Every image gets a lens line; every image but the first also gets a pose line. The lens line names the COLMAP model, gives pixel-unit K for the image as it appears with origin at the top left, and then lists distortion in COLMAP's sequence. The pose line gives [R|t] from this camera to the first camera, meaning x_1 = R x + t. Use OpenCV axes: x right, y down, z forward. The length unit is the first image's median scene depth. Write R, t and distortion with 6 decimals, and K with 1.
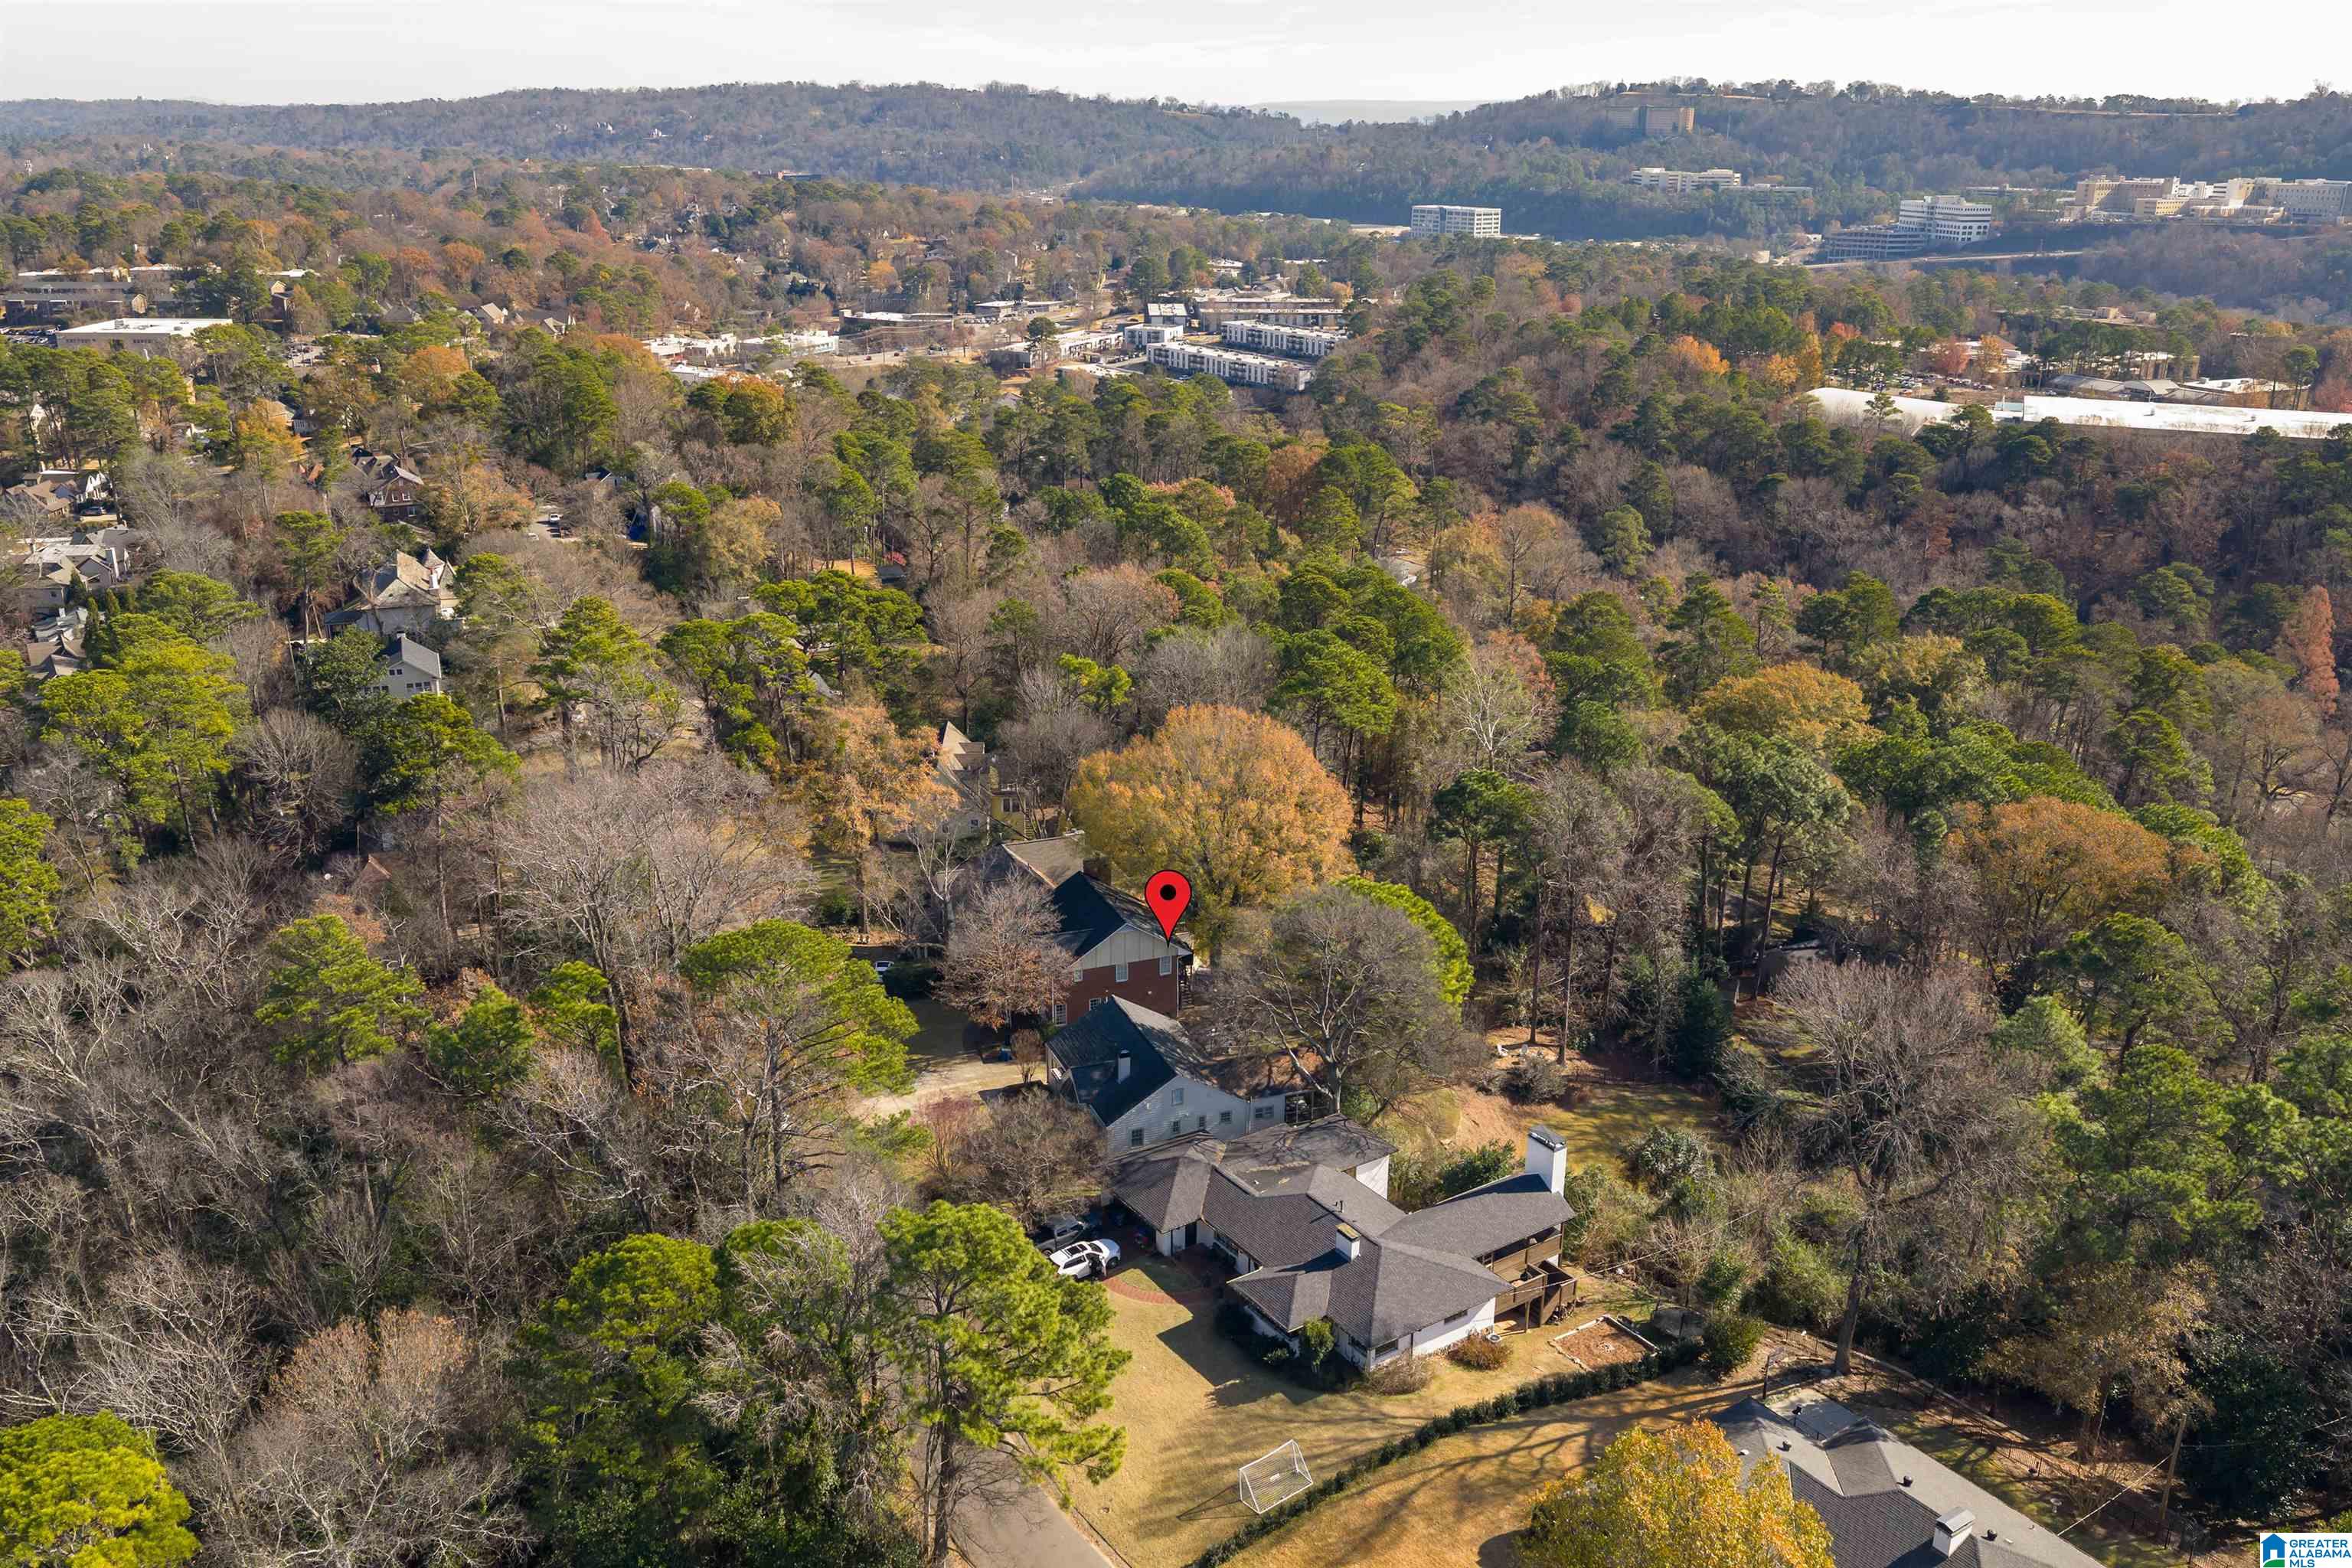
lens RADIAL K [[1929.2, 0, 1175.2], [0, 1929.2, 782.9], [0, 0, 1]] dist [0.014814, -0.024879]
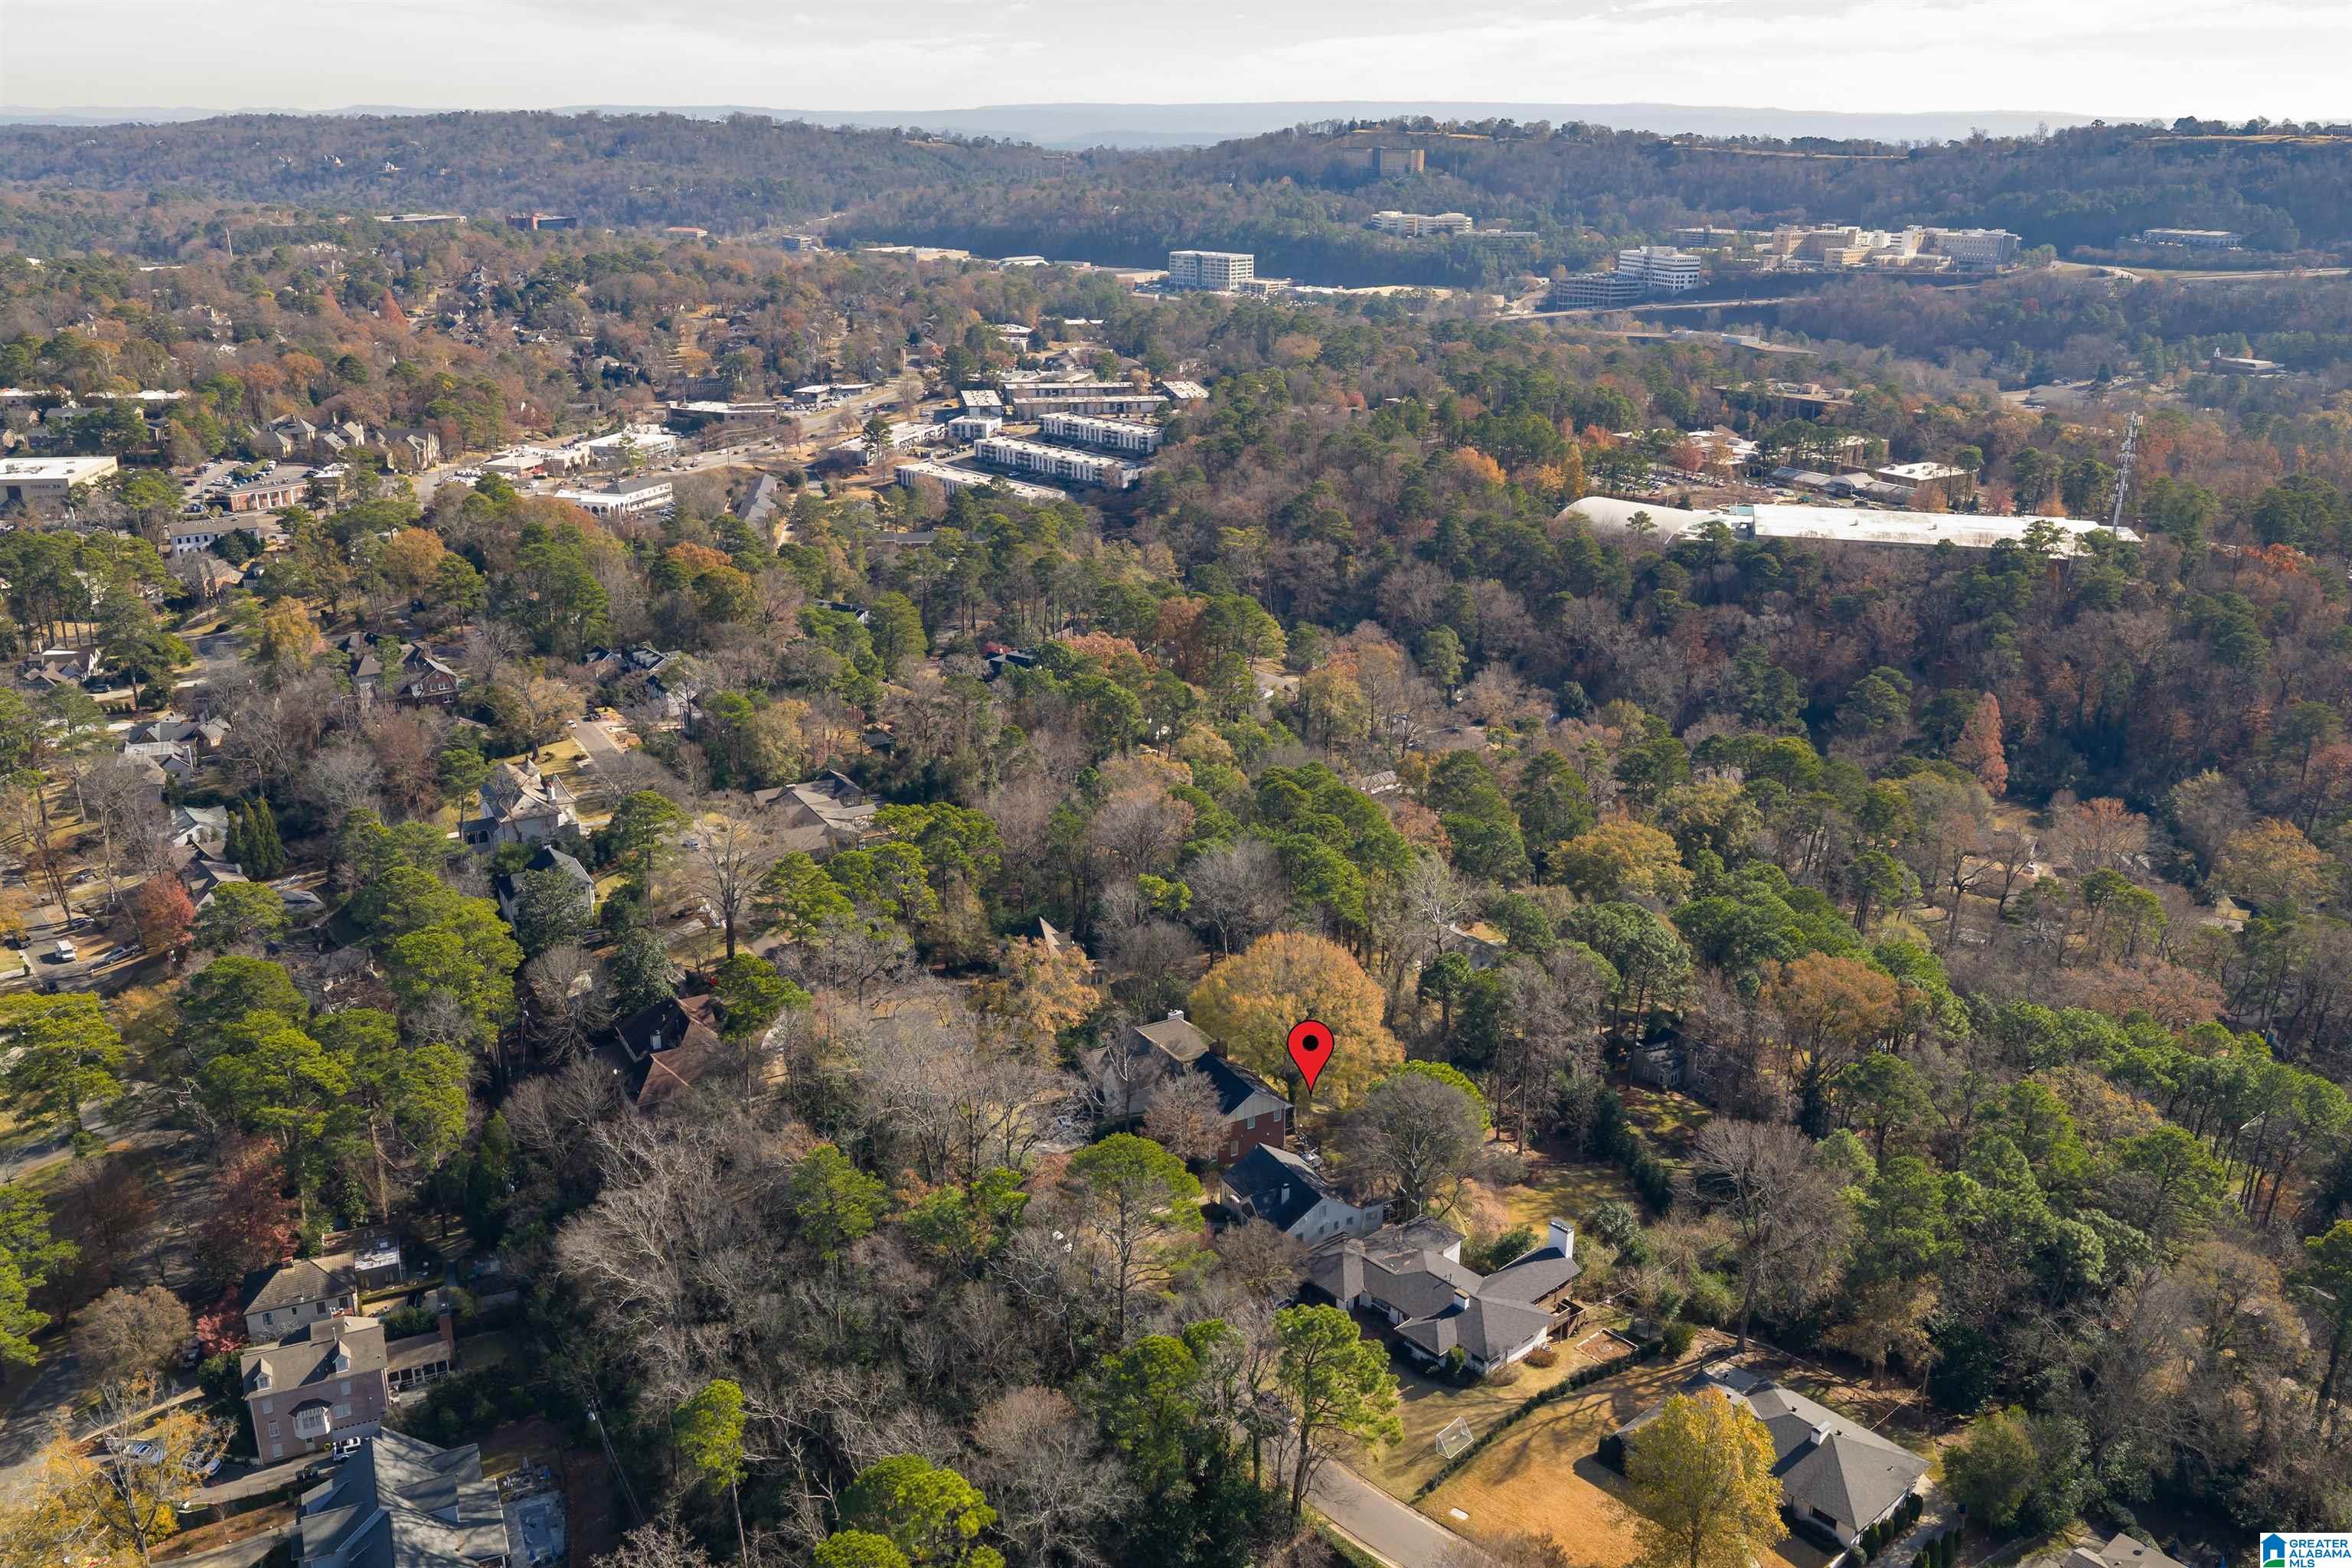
lens RADIAL K [[1929.2, 0, 1173.3], [0, 1929.2, 785.4], [0, 0, 1]] dist [0.014814, -0.024879]
pose [[0.990854, -0.046755, 0.126582, -0.090149], [0.046555, 0.998905, 0.004541, -0.059313], [-0.126656, 0.001393, 0.991946, -0.166533]]
